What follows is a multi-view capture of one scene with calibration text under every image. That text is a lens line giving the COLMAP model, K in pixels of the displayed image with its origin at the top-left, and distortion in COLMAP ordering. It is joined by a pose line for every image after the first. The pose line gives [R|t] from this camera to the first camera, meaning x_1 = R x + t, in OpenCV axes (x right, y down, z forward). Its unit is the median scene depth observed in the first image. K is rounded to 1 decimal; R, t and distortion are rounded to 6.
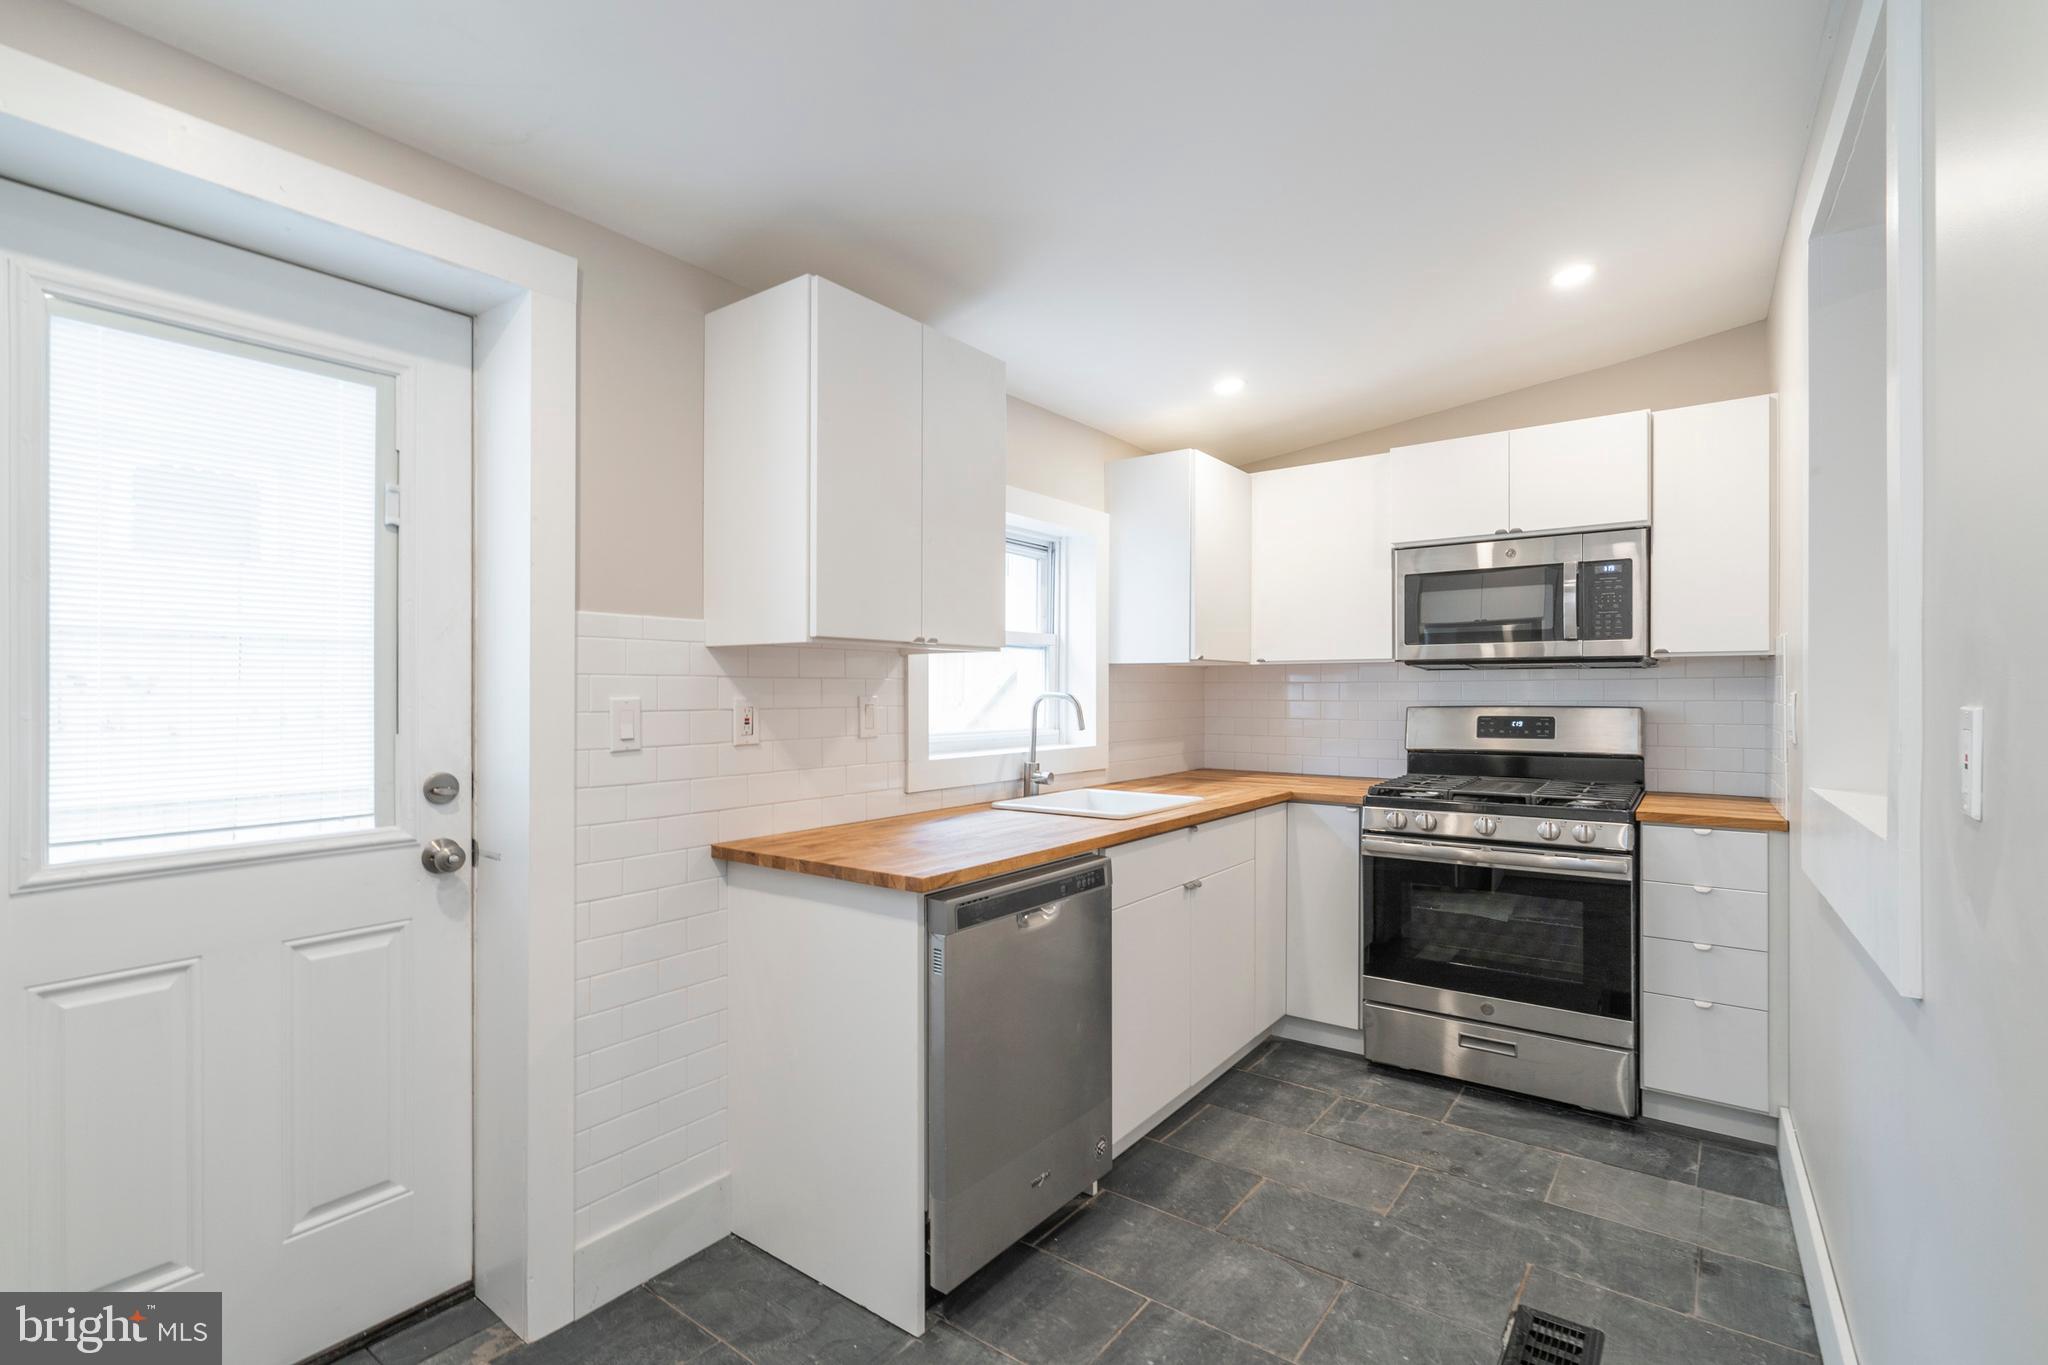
lens RADIAL K [[935.7, 0, 1045.6], [0, 935.7, 684.7], [0, 0, 1]] dist [-0.003142, -0.000292]
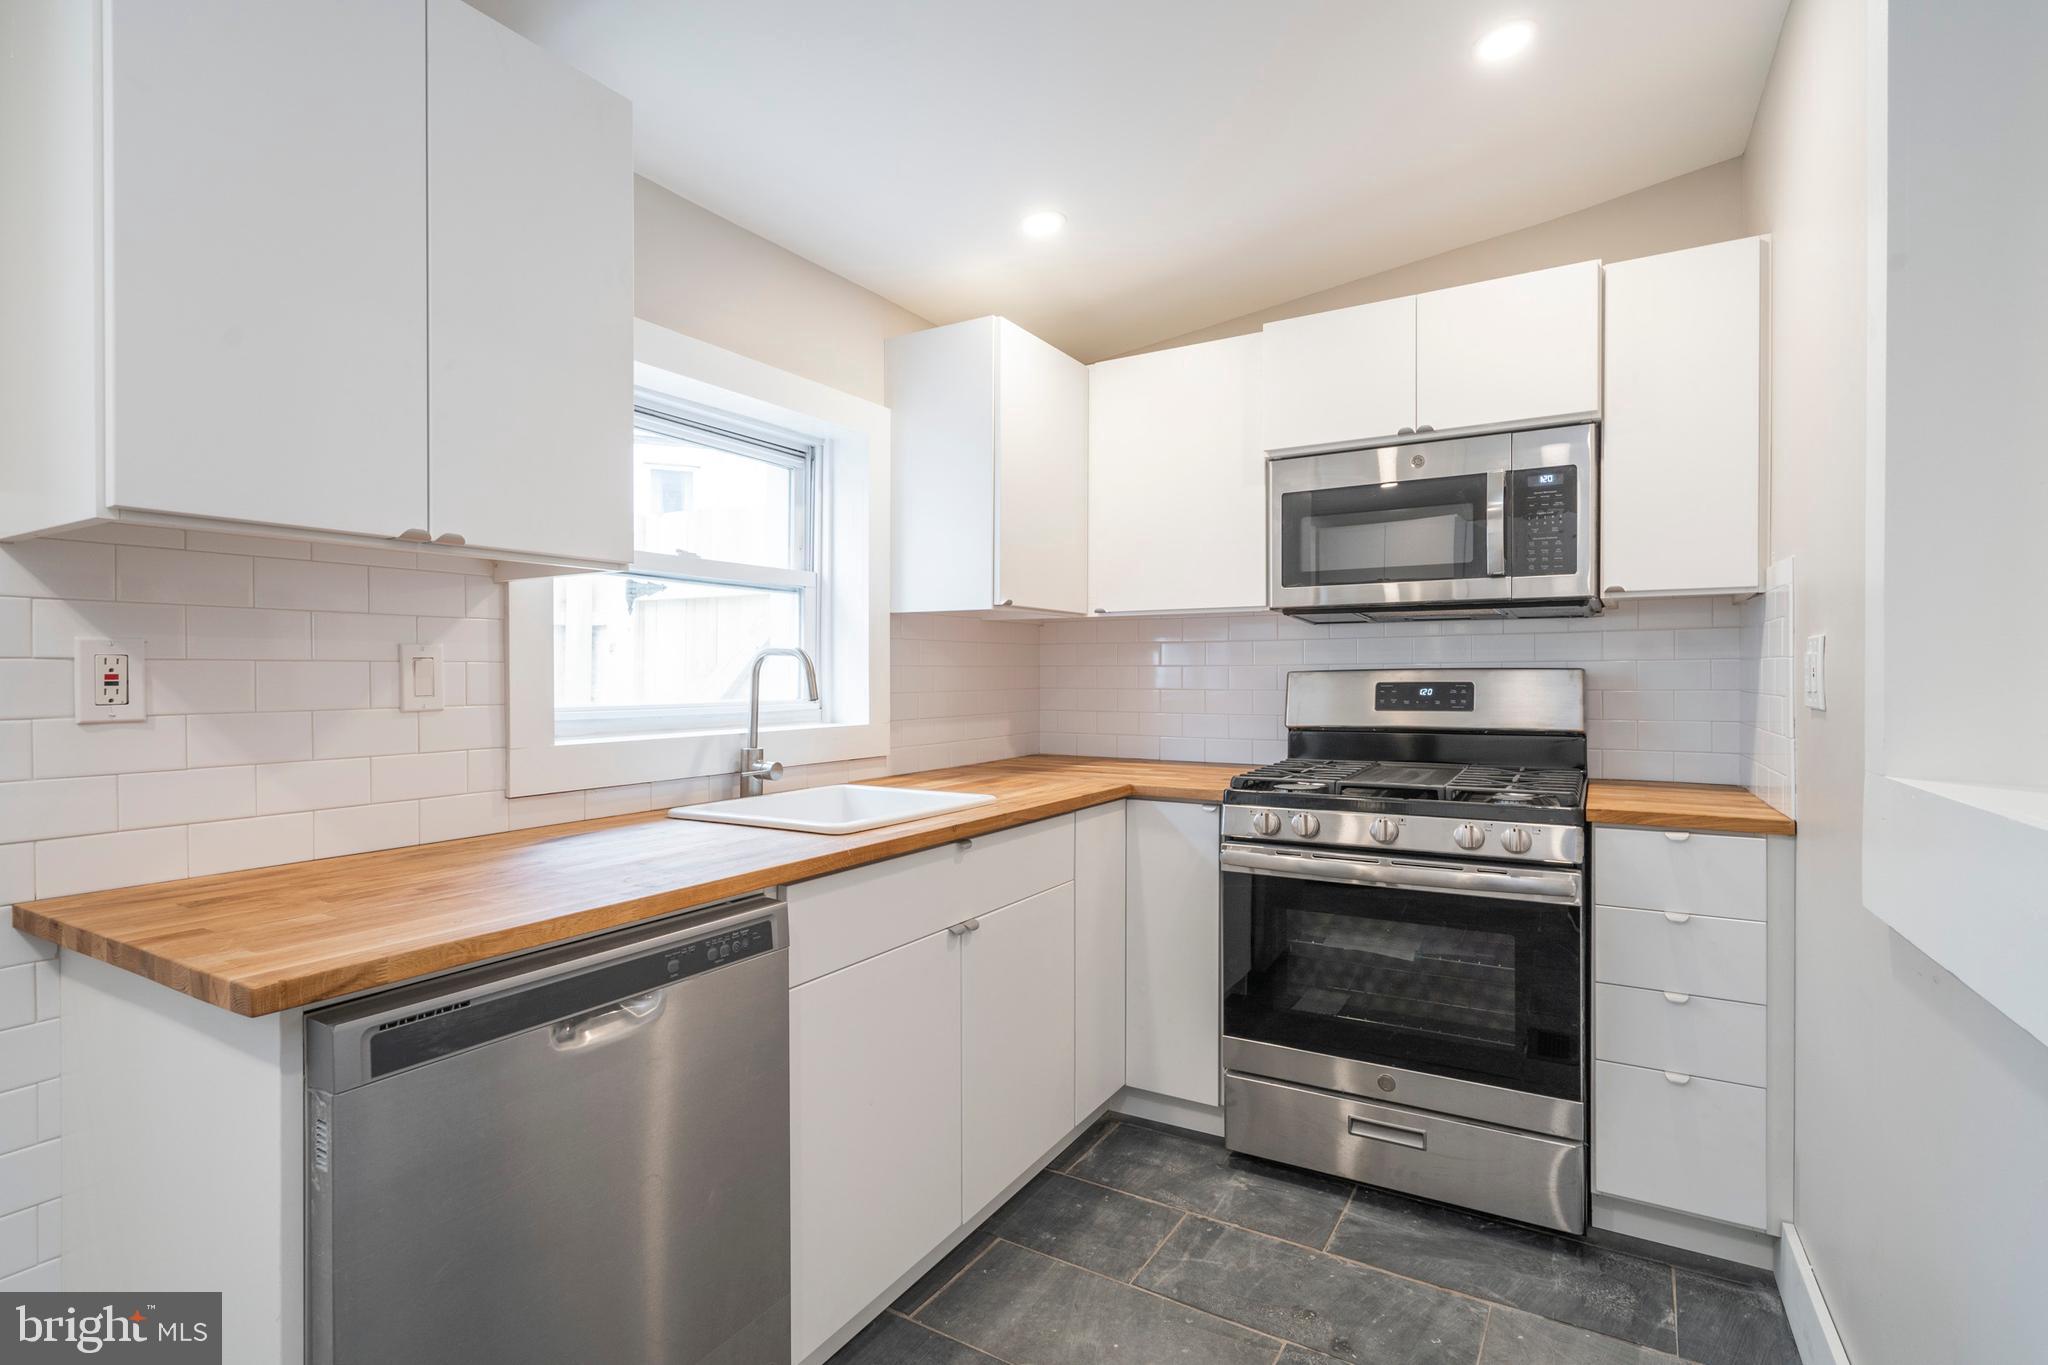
lens RADIAL K [[977.1, 0, 1034.4], [0, 977.1, 675.5], [0, 0, 1]] dist [-0.000200, 0.000001]
pose [[0.996116, -0.002837, 0.088000, 0.130478], [0.002082, 0.999960, 0.008669, 0.023534], [-0.088021, -0.008452, 0.996083, 0.263330]]
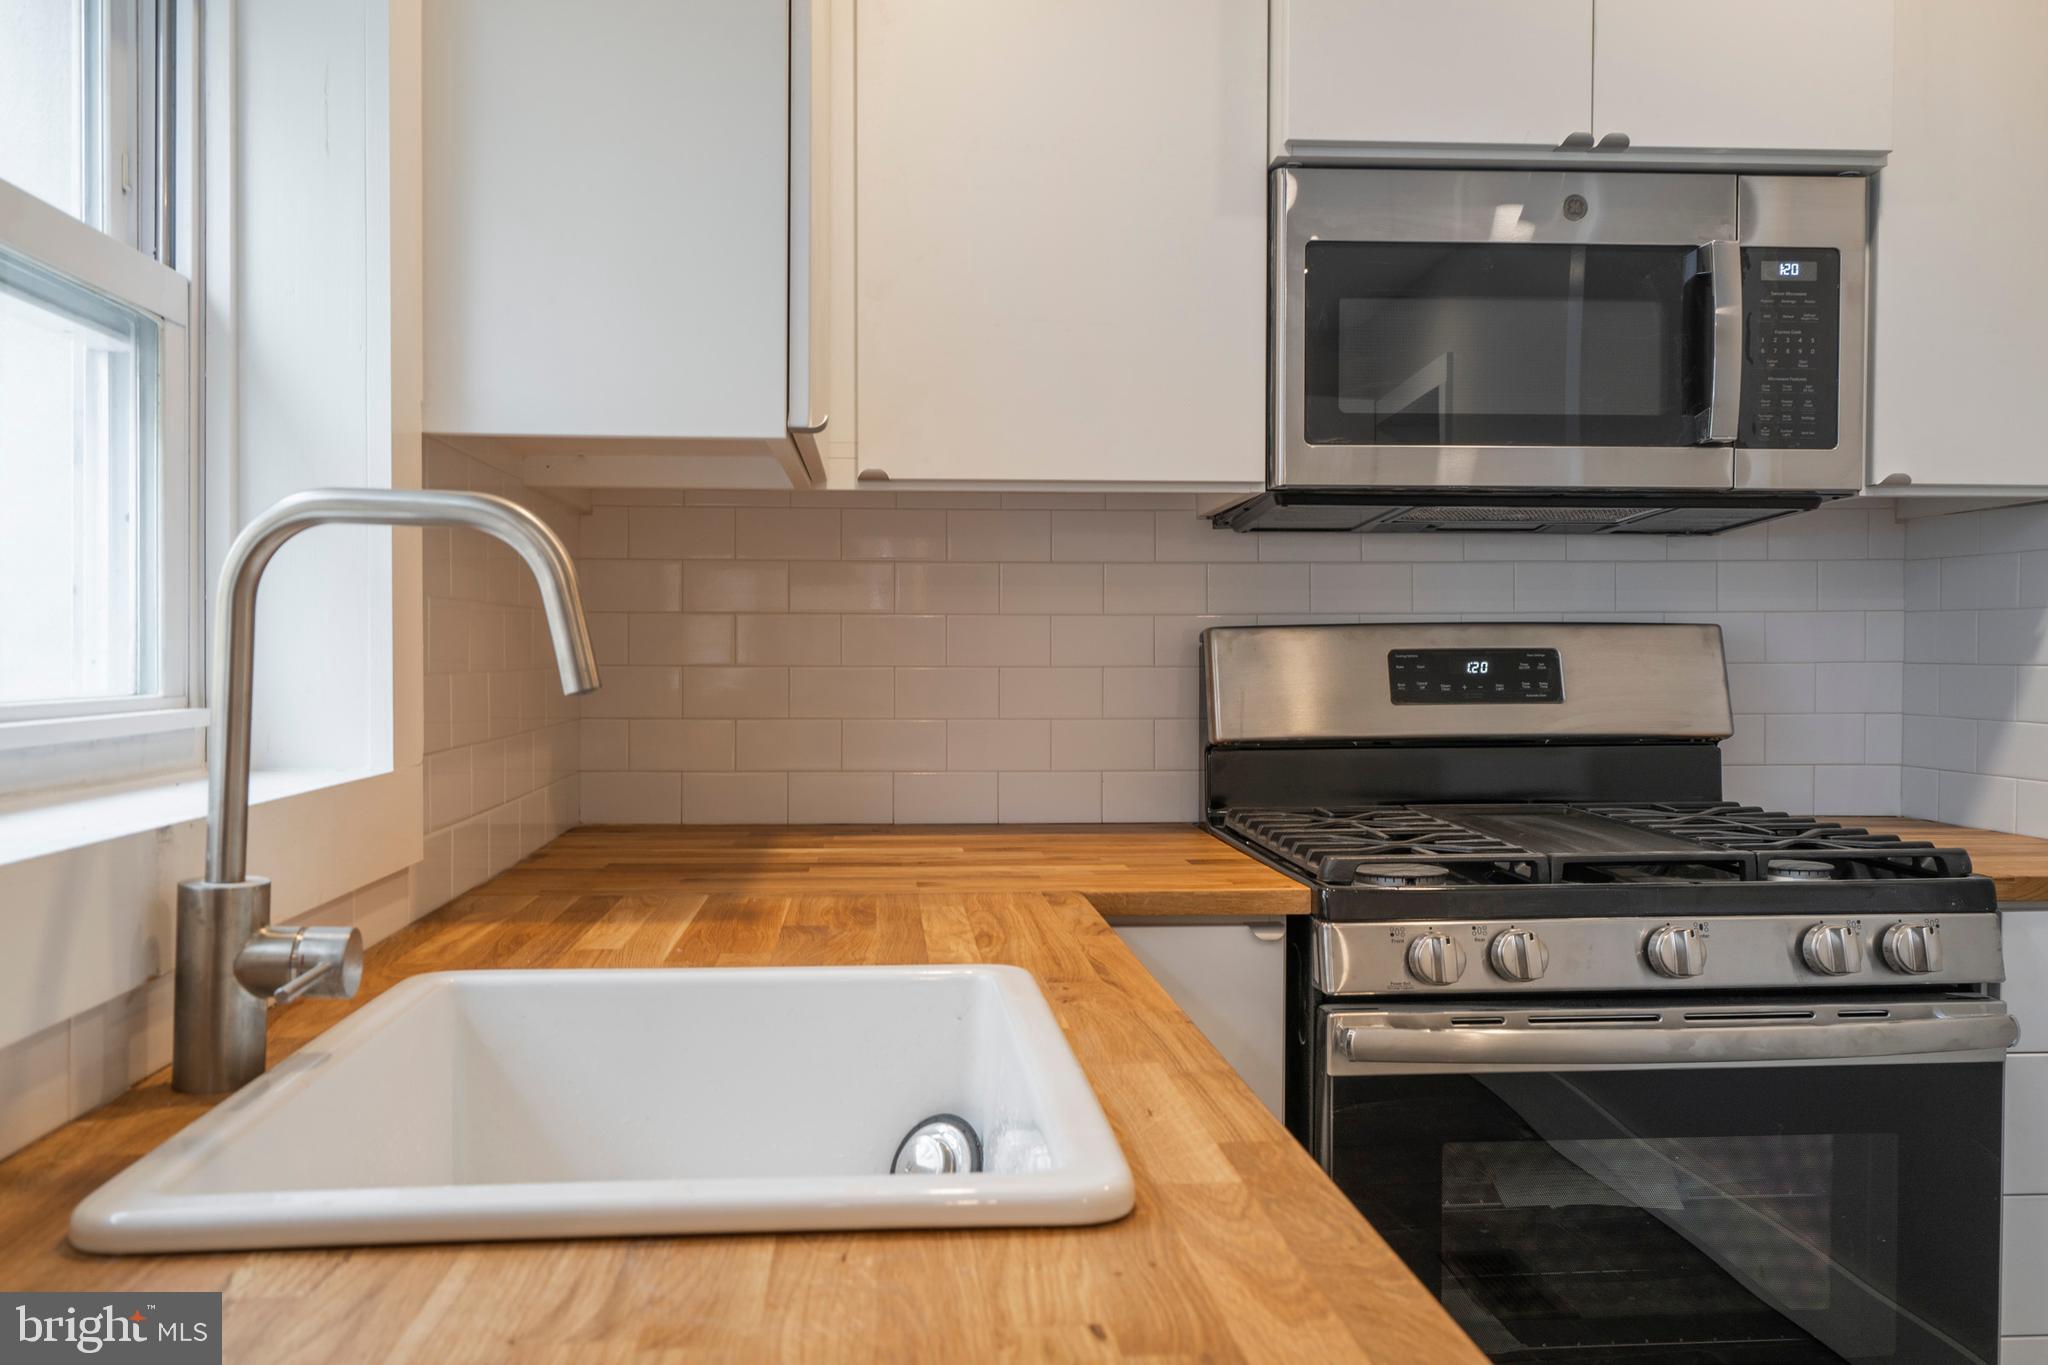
lens RADIAL K [[1639.6, 0, 1024.0], [0, 1639.6, 682.5], [0, 0, 1]] dist [0.006319, -0.001612]
pose [[0.774285, -0.011740, 0.632728, -0.096095], [-0.004671, 0.999695, 0.024265, 0.036405], [-0.632820, -0.021743, 0.773994, 0.658380]]
